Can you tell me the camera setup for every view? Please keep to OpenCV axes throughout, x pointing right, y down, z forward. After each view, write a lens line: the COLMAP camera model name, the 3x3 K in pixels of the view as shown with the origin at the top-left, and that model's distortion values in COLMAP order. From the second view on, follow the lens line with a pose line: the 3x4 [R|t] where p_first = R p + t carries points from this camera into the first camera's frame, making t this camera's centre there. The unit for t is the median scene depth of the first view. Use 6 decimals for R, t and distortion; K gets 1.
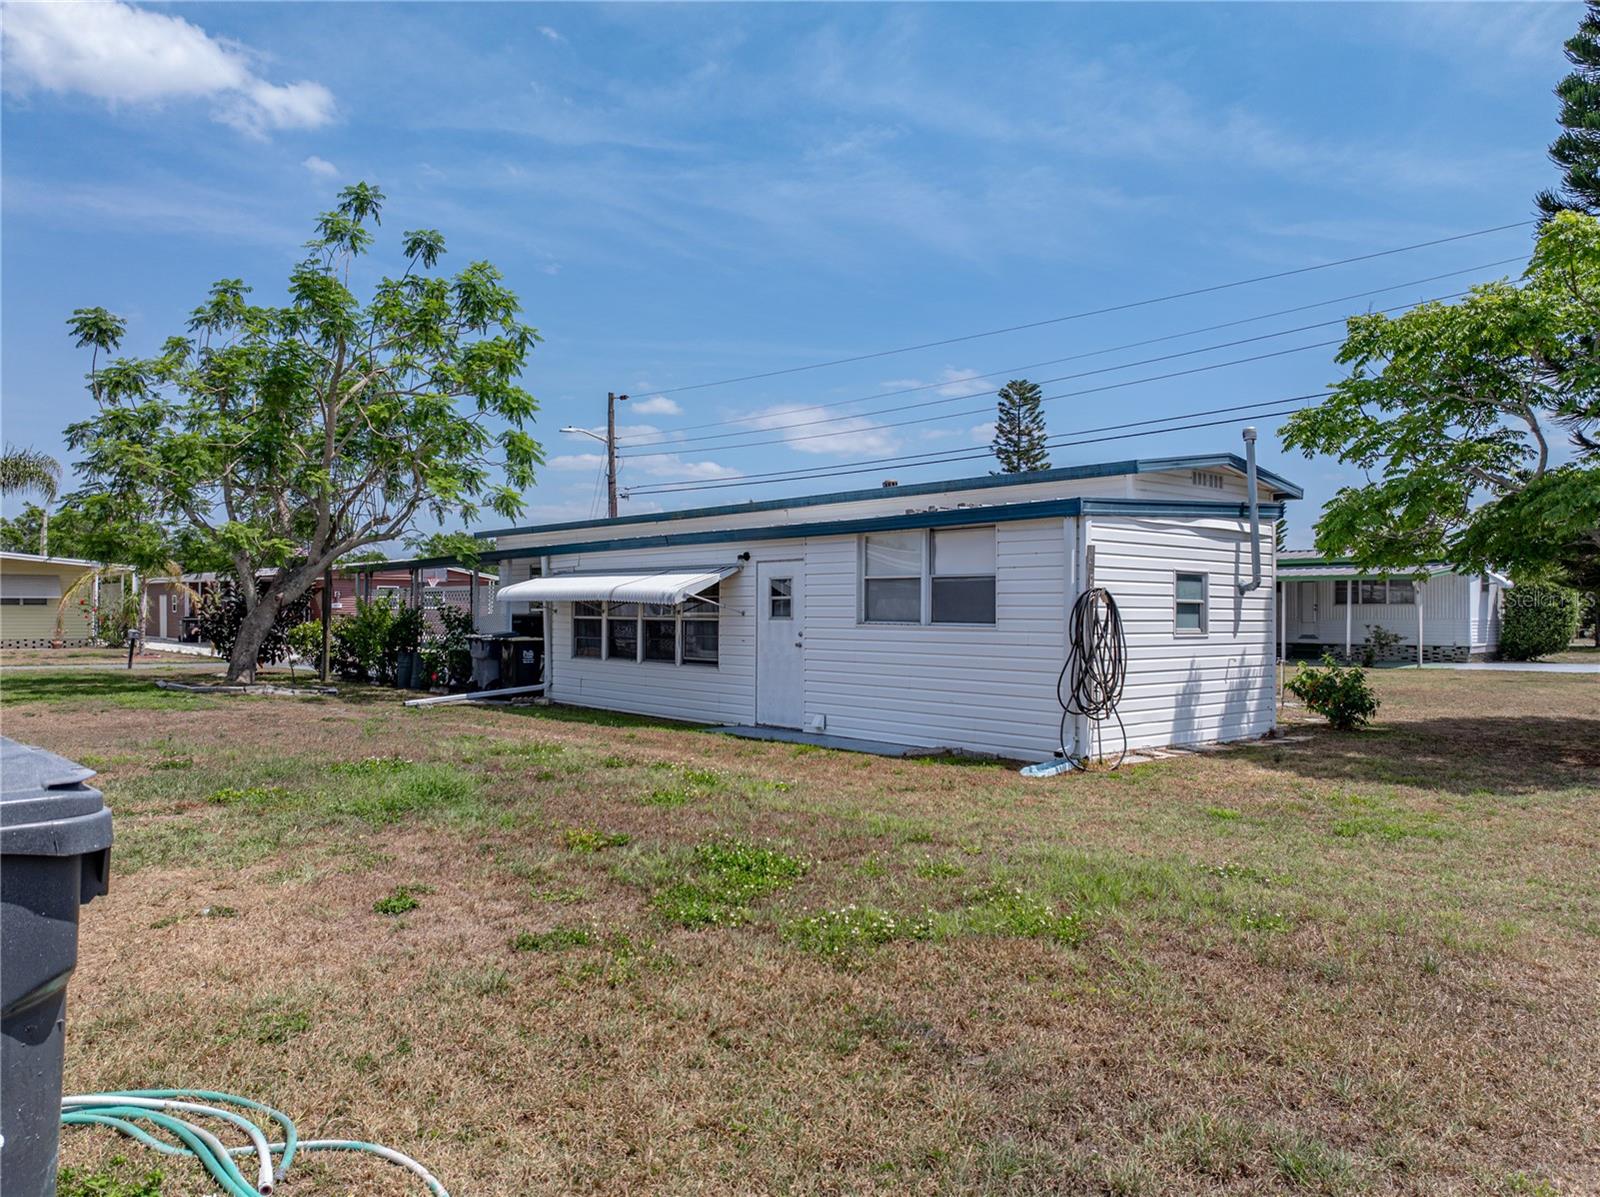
lens RADIAL K [[1102.2, 0, 800.3], [0, 1102.2, 606.8], [0, 0, 1]] dist [0.005945, 0.002364]
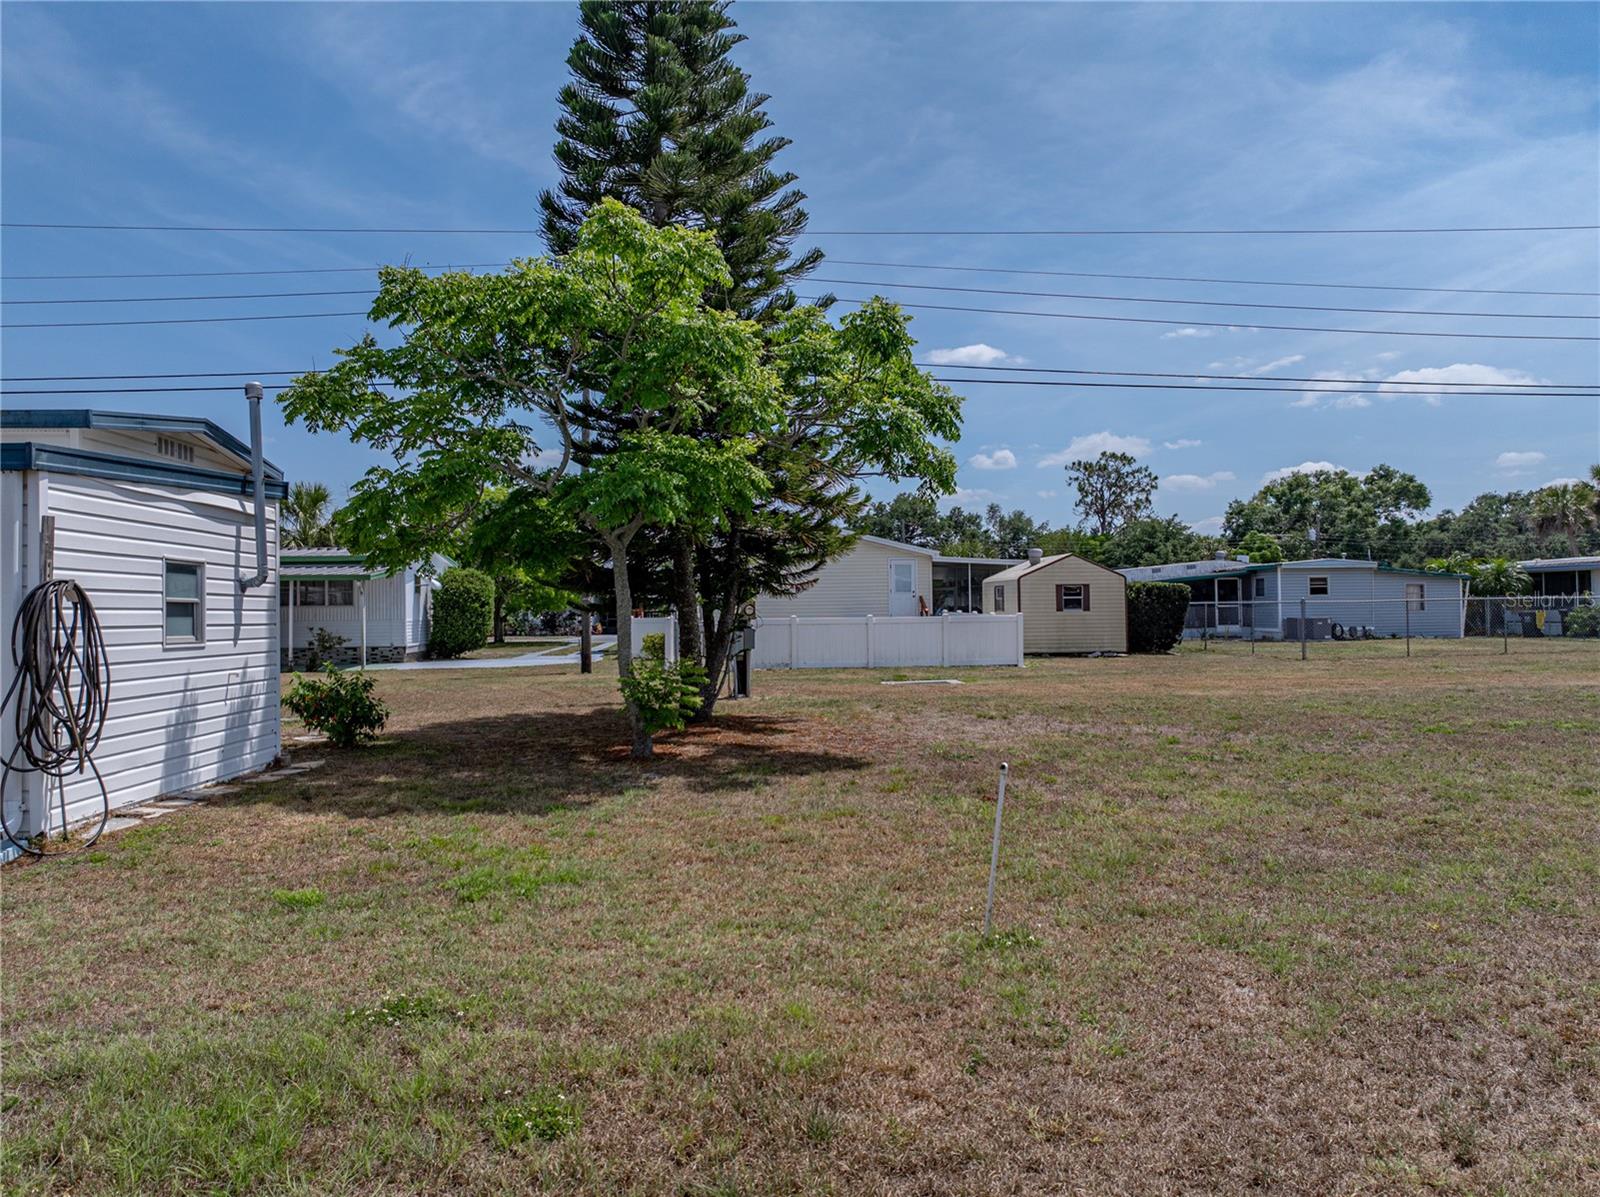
lens RADIAL K [[1131.7, 0, 800.0], [0, 1131.7, 598.5], [0, 0, 1]] dist [-0.060655, 0.035594]
pose [[0.609308, -0.000330, 0.792934, 0.006833], [0.008337, 0.999947, -0.005990, 0.001810], [-0.792890, 0.010260, 0.609279, 0.192448]]
